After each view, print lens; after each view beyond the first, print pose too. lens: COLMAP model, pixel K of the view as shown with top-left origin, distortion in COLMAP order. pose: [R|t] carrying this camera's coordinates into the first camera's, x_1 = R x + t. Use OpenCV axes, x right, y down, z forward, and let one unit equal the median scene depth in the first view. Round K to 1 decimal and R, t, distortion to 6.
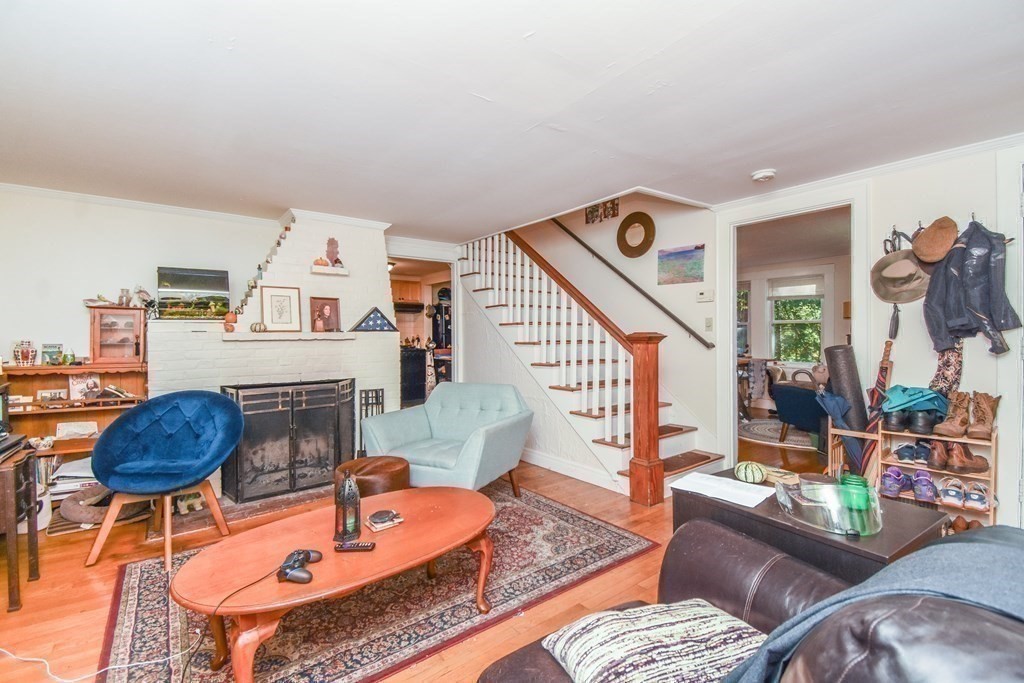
lens RADIAL K [[447.7, 0, 515.2], [0, 447.7, 339.1], [0, 0, 1]] dist [0.000590, -0.000134]
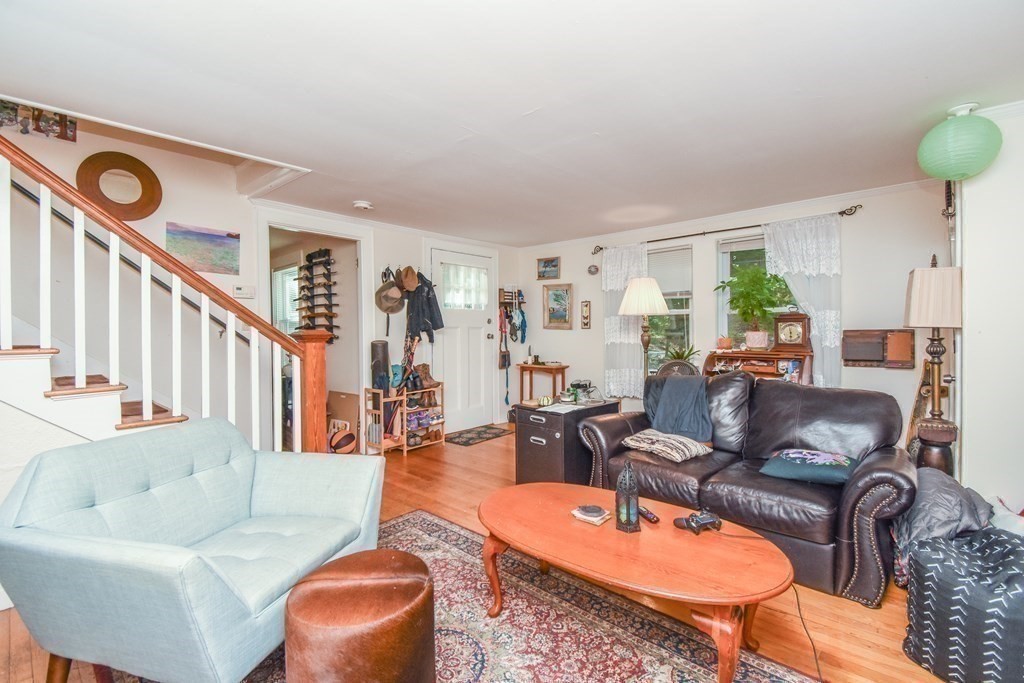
lens RADIAL K [[447.7, 0, 515.2], [0, 447.7, 339.1], [0, 0, 1]] dist [0.000590, -0.000134]
pose [[-0.169867, -0.004917, 0.985455, -0.811707], [0.022648, 0.999704, 0.008892, 0.006609], [-0.985207, 0.023829, -0.169706, 0.871812]]
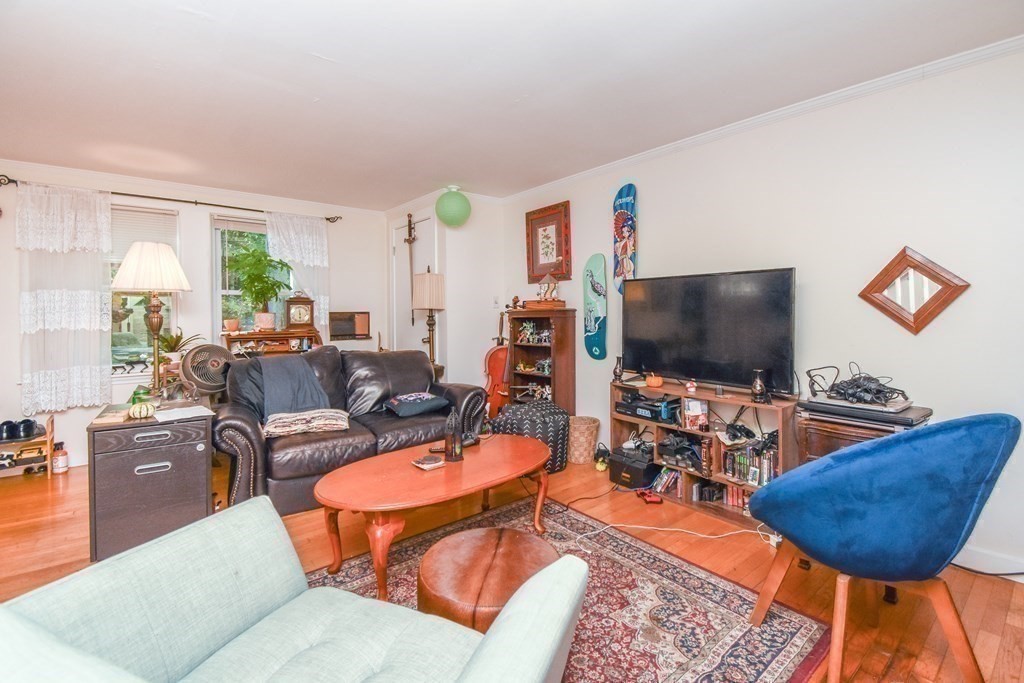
lens RADIAL K [[447.7, 0, 515.2], [0, 447.7, 339.1], [0, 0, 1]] dist [0.000590, -0.000134]
pose [[-0.999445, 0.021472, -0.025485, -0.325867], [0.019676, 0.997441, 0.068733, 0.012223], [0.026895, 0.068194, -0.997310, 1.386229]]
